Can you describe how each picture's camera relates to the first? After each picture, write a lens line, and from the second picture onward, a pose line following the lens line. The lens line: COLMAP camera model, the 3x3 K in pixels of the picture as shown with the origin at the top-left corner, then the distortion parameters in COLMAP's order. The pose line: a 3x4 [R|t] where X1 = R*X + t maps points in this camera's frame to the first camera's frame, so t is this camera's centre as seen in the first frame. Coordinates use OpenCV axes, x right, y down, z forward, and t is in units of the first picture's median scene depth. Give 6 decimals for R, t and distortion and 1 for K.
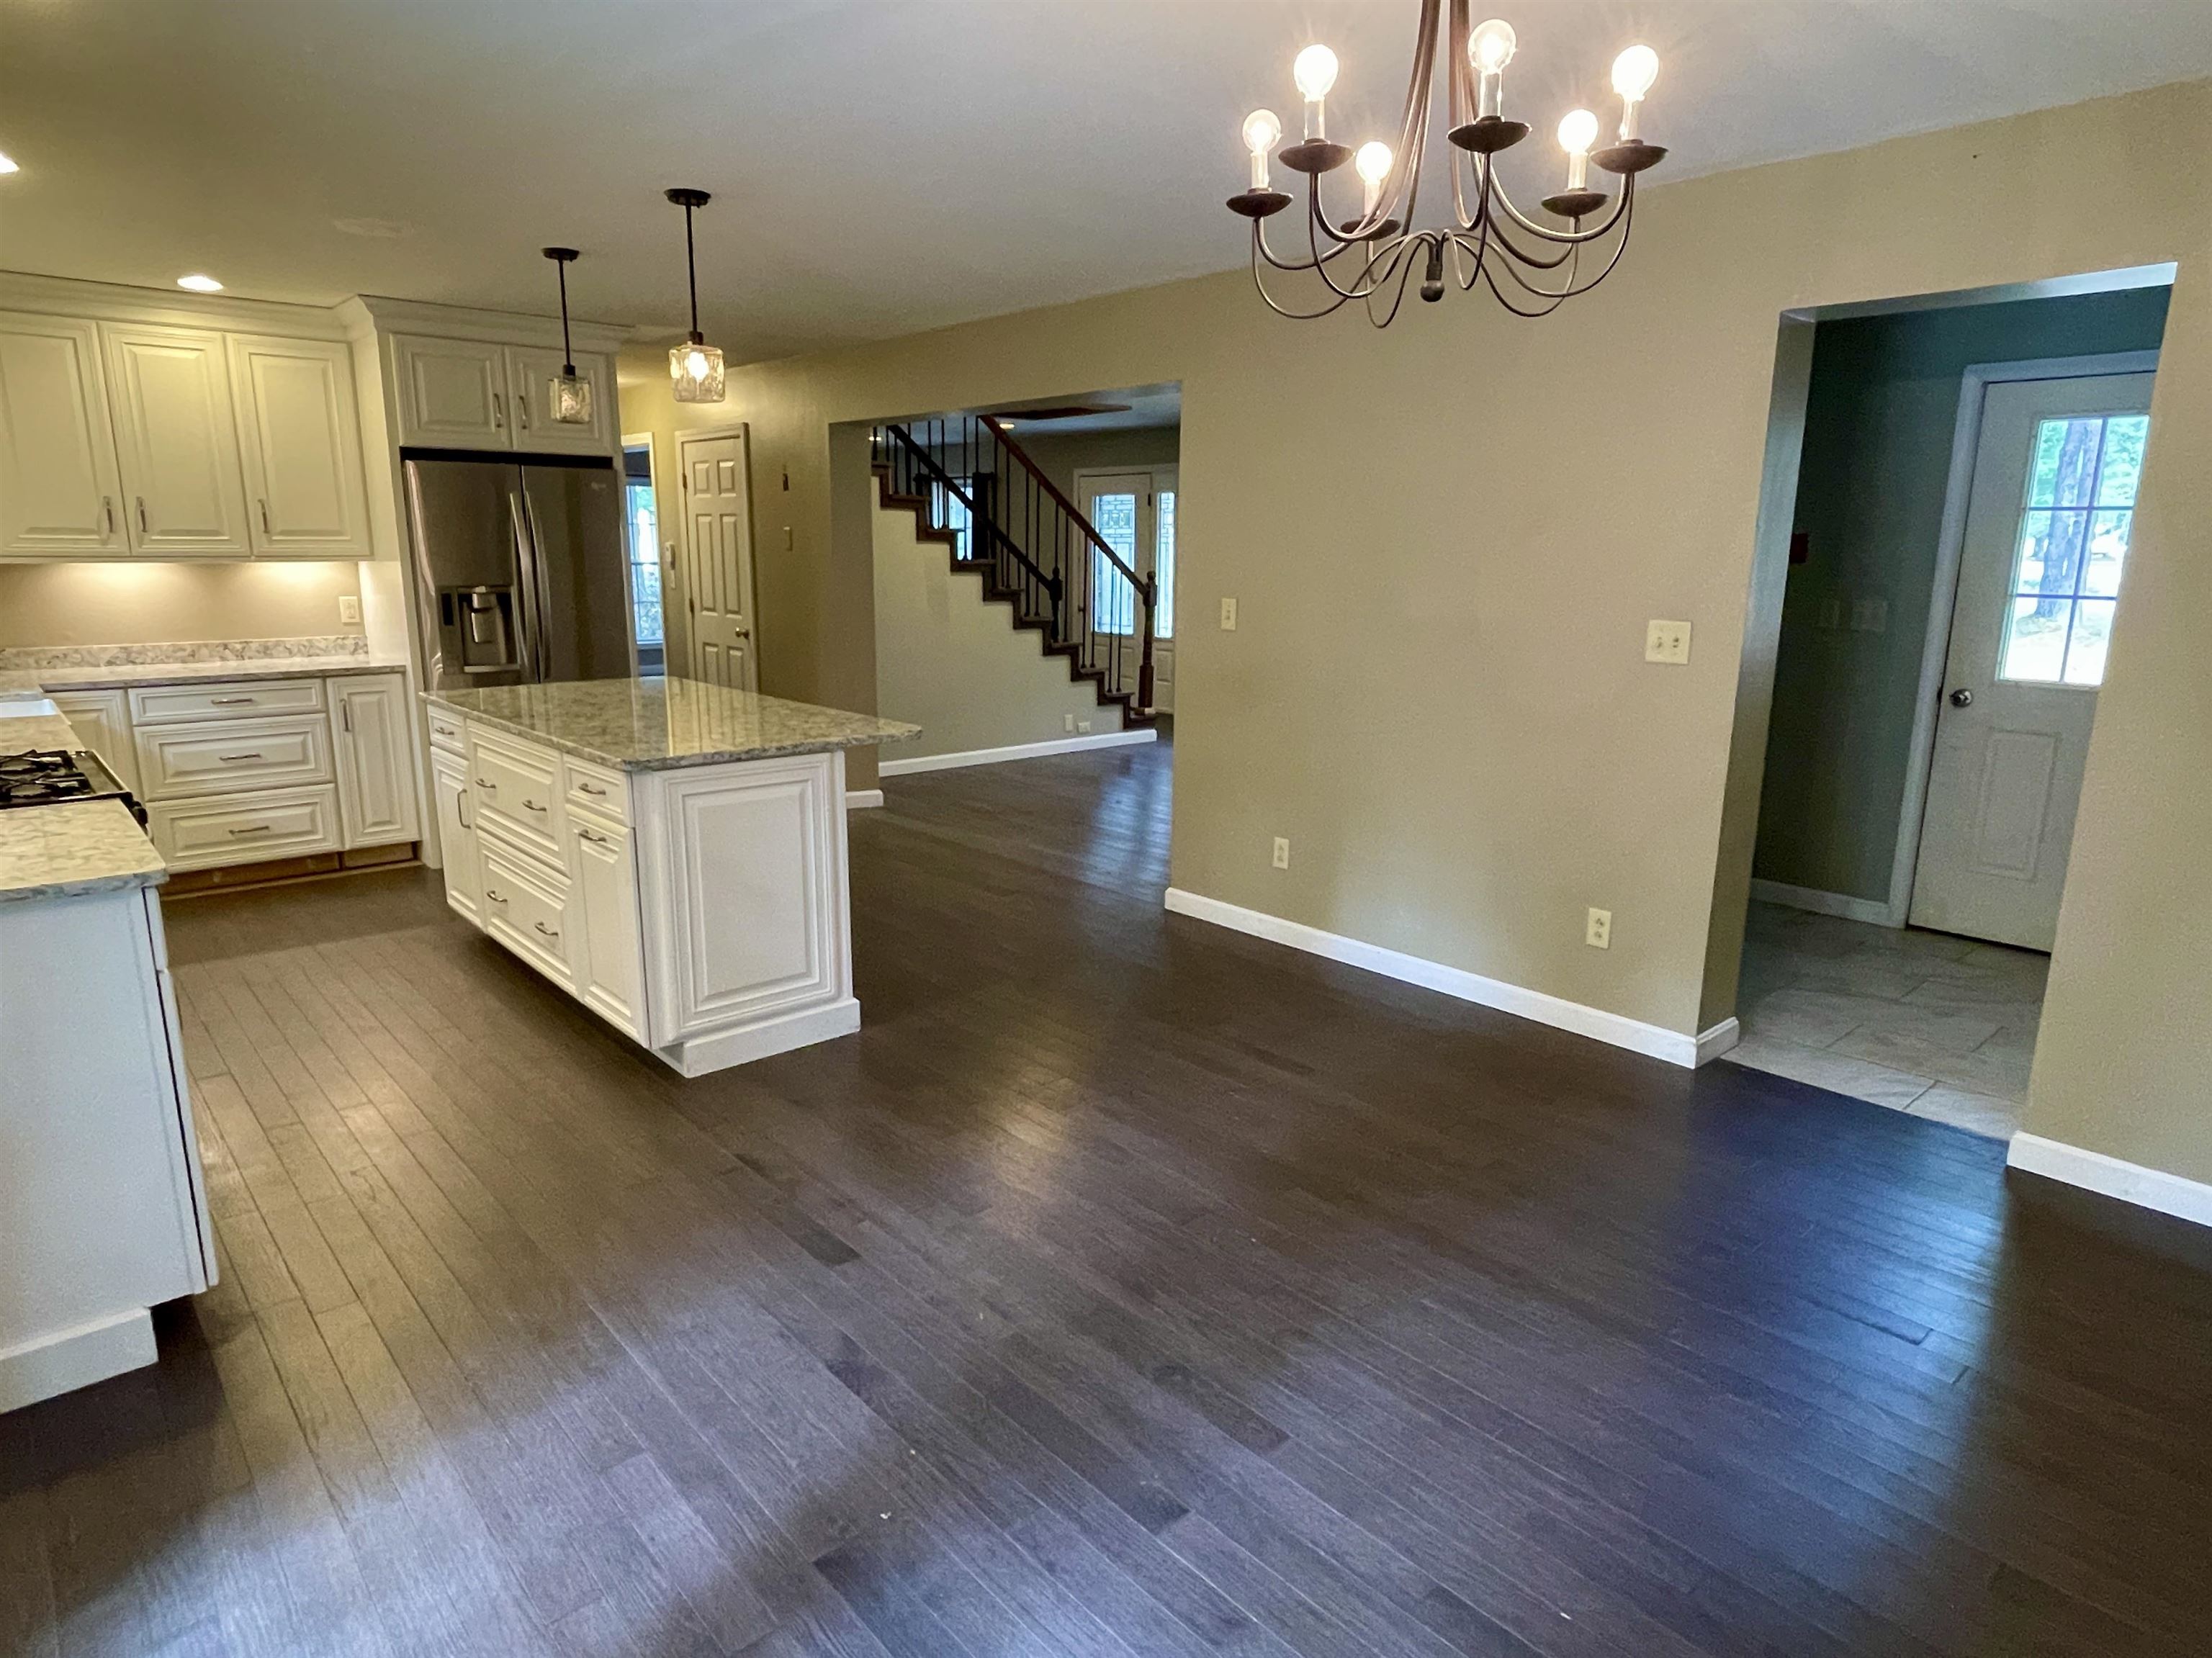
lens RADIAL K [[1341.1, 0, 1106.0], [0, 1341.1, 829.0], [0, 0, 1]] dist [-0.003515, -0.001469]
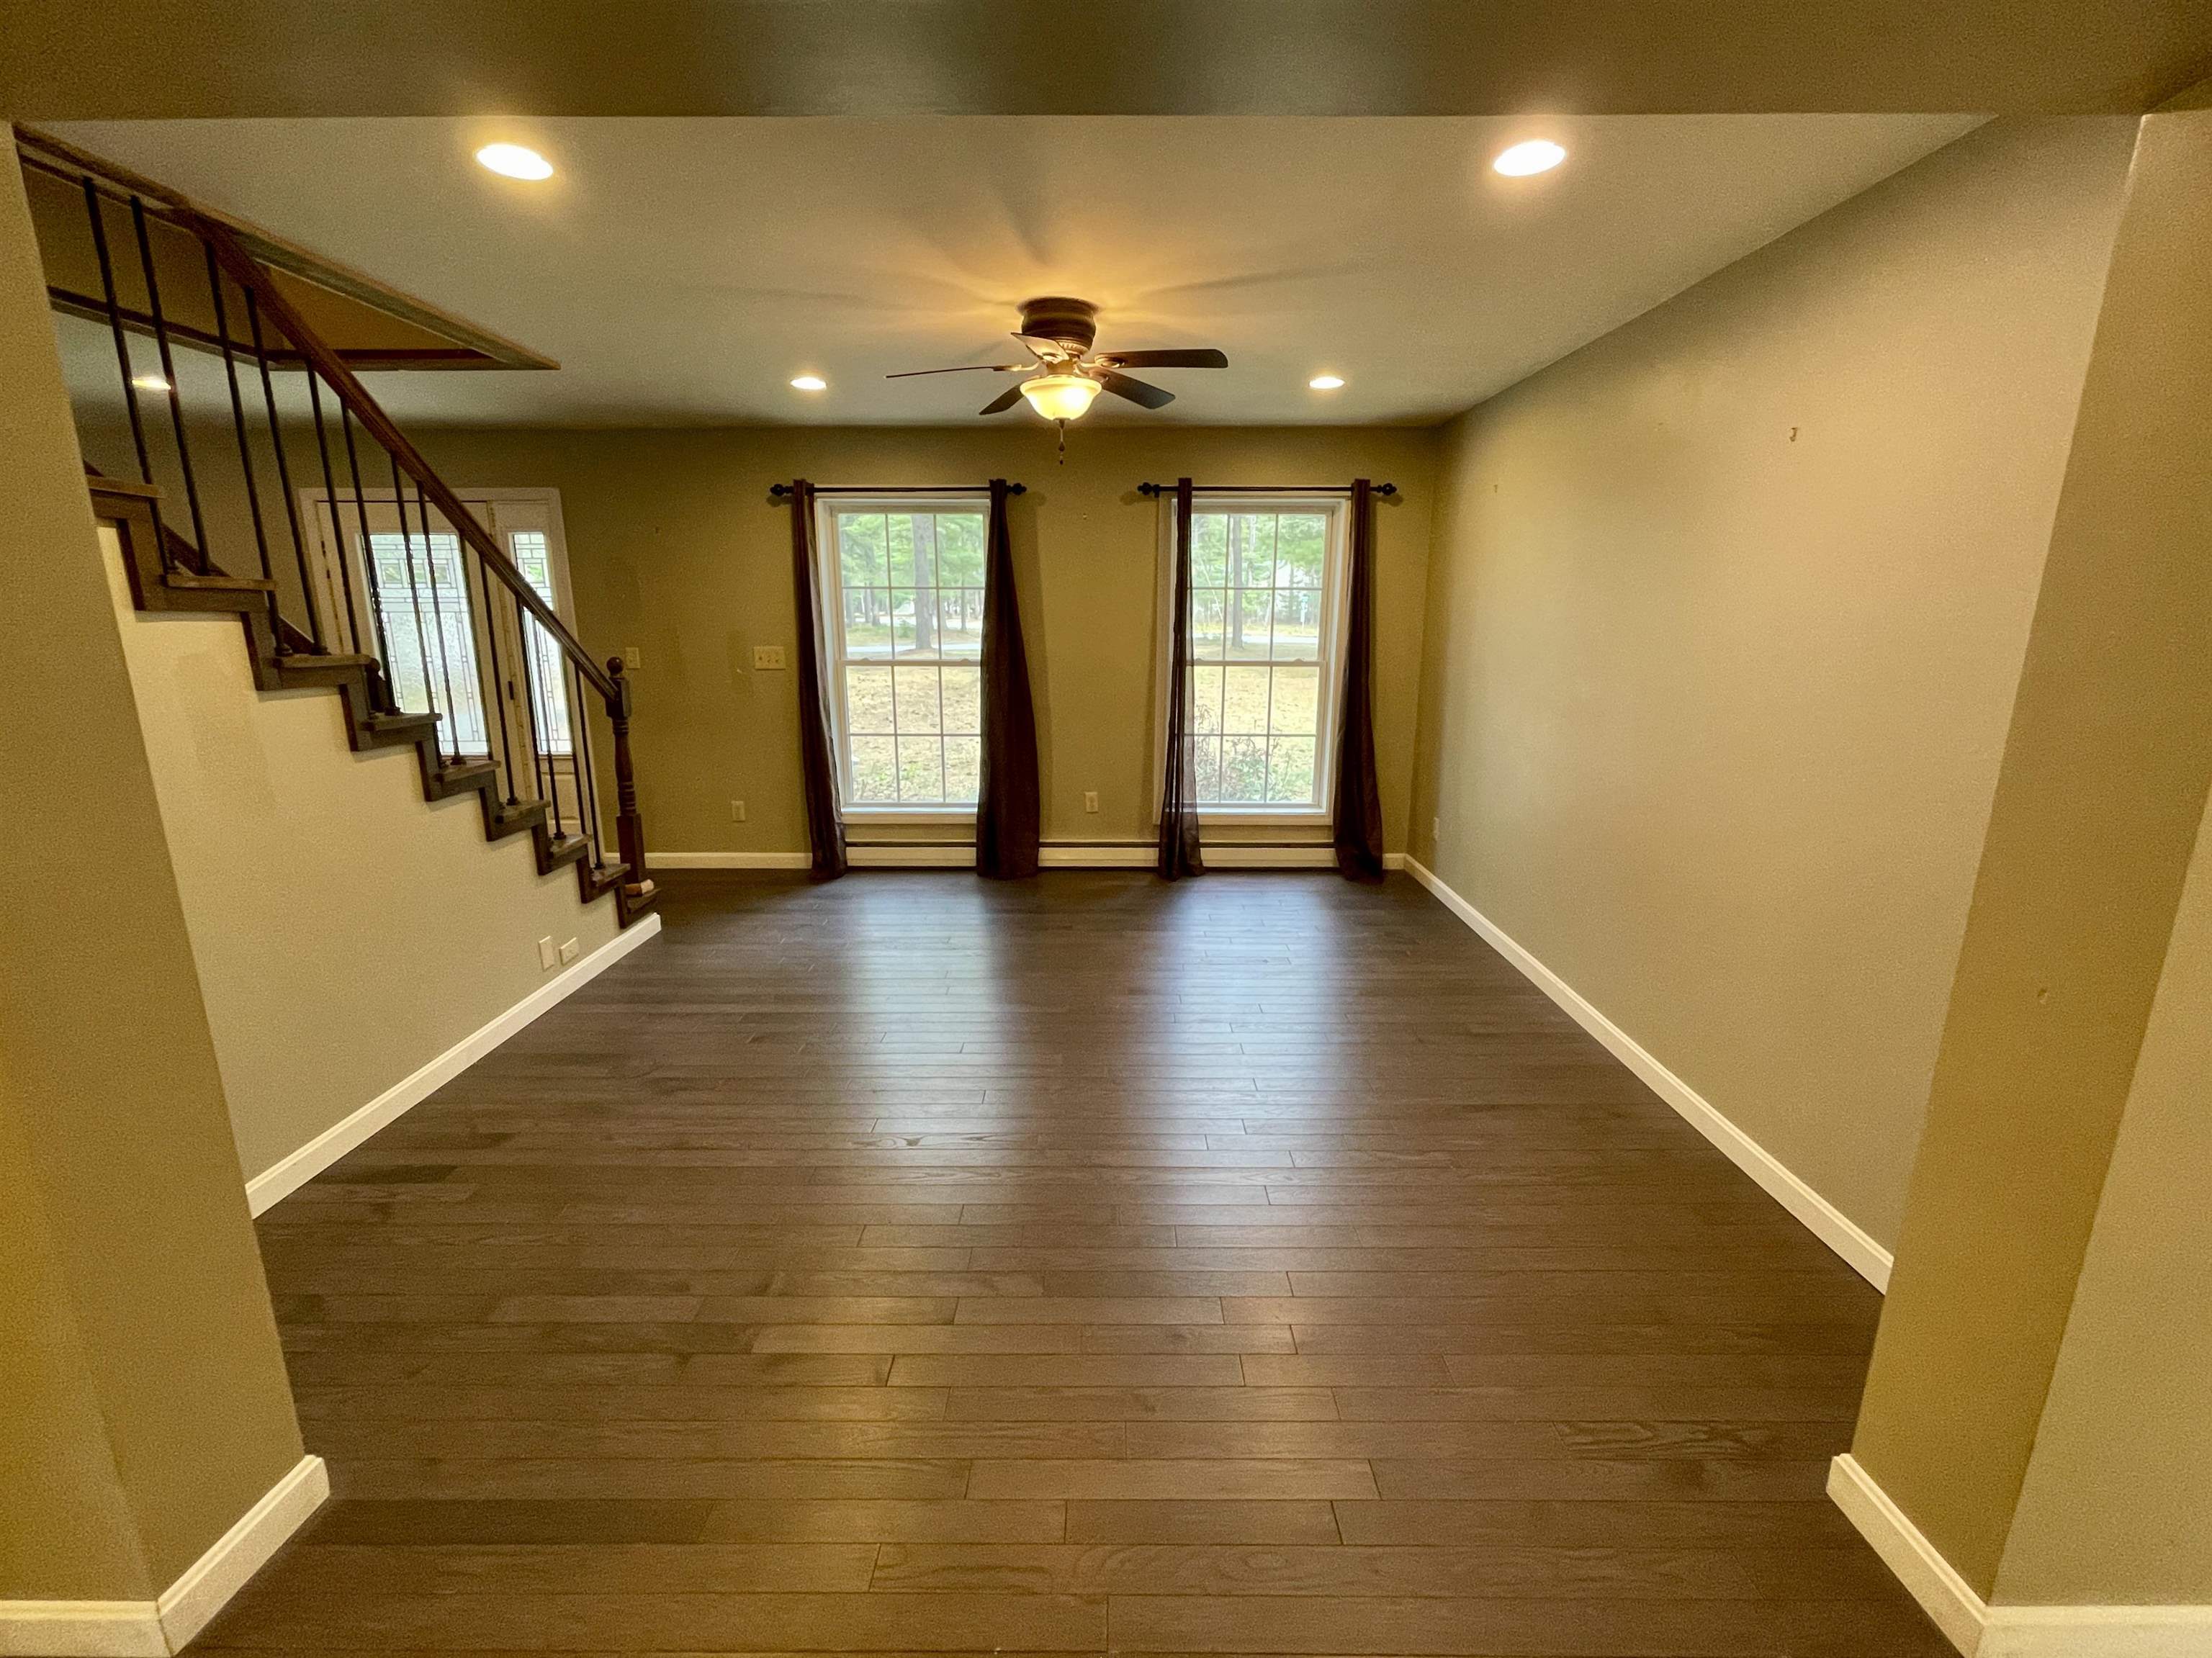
lens RADIAL K [[941.1, 0, 1106.0], [0, 941.1, 829.0], [0, 0, 1]] dist [-0.001477, -0.000666]
pose [[0.690979, -0.161340, 0.704640, -0.128380], [0.149517, 0.985594, 0.079051, -0.121947], [-0.707243, 0.050733, 0.705147, 0.561896]]
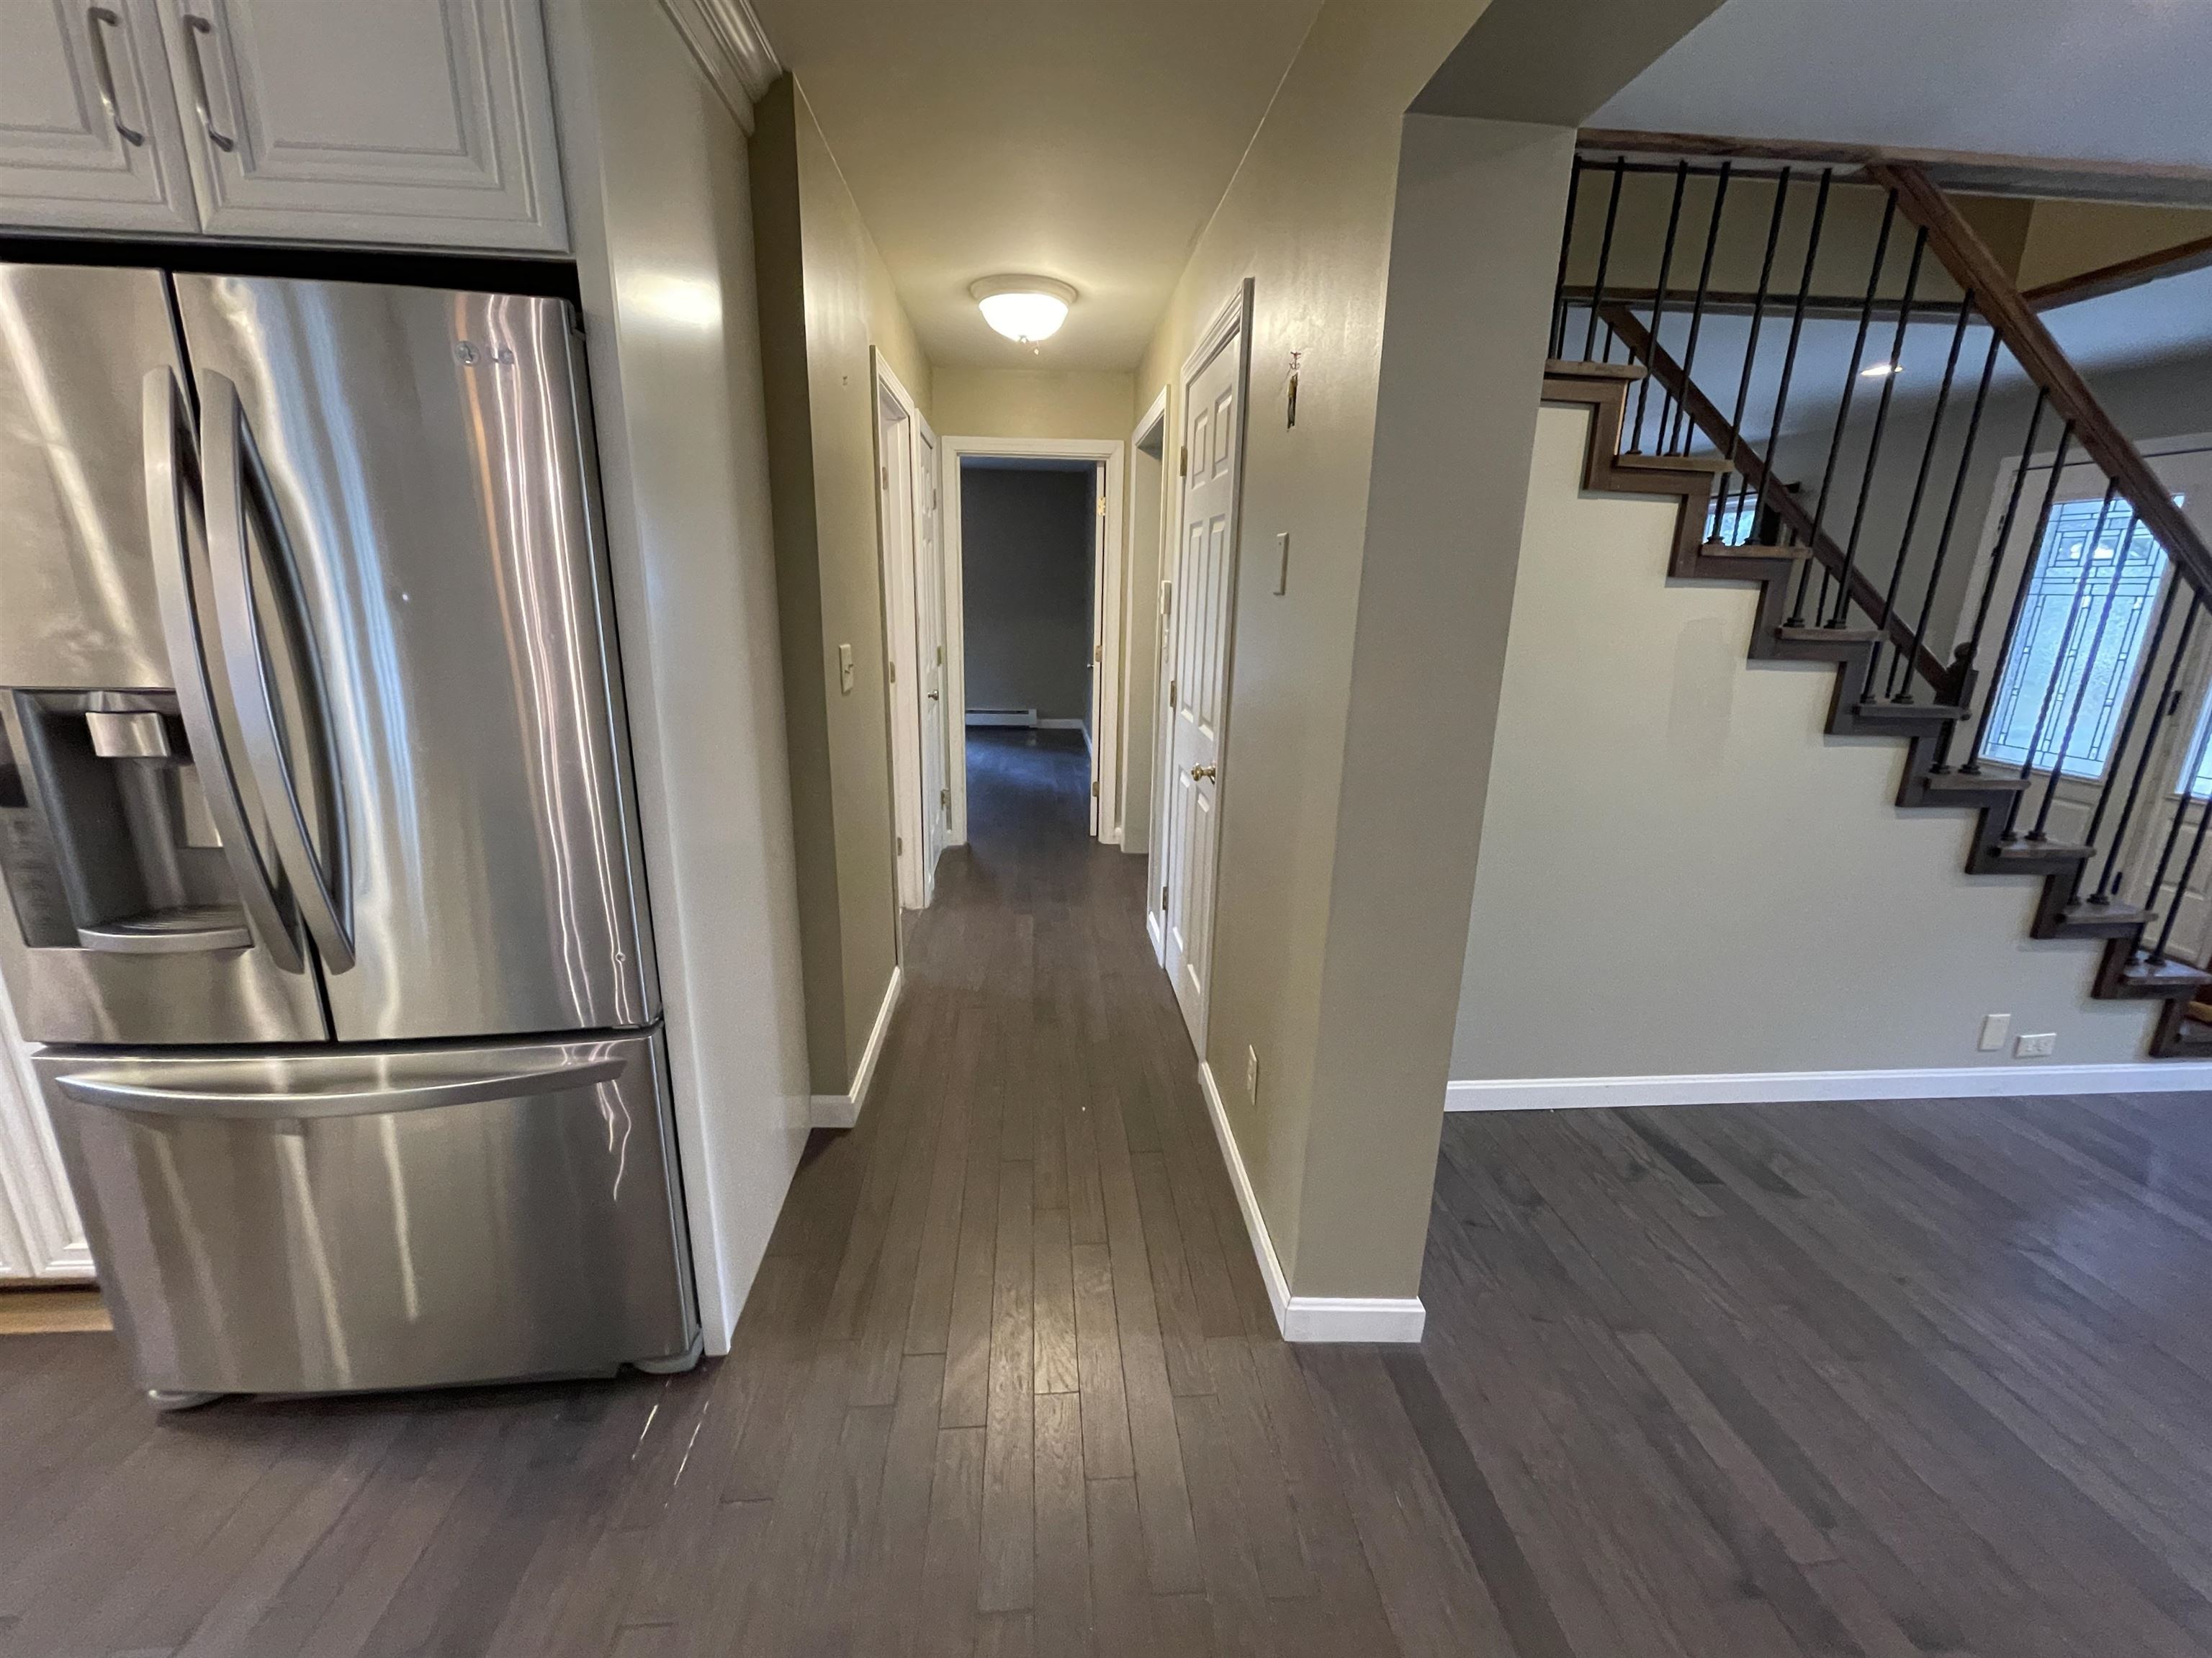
lens RADIAL K [[901.9, 0, 1106.0], [0, 901.9, 829.0], [0, 0, 1]] dist [-0.000281, -0.000210]
pose [[0.776774, 0.179969, -0.603517, -0.083310], [-0.152382, 0.983534, 0.097163, -0.123996], [0.611066, 0.016491, 0.791408, 0.595997]]
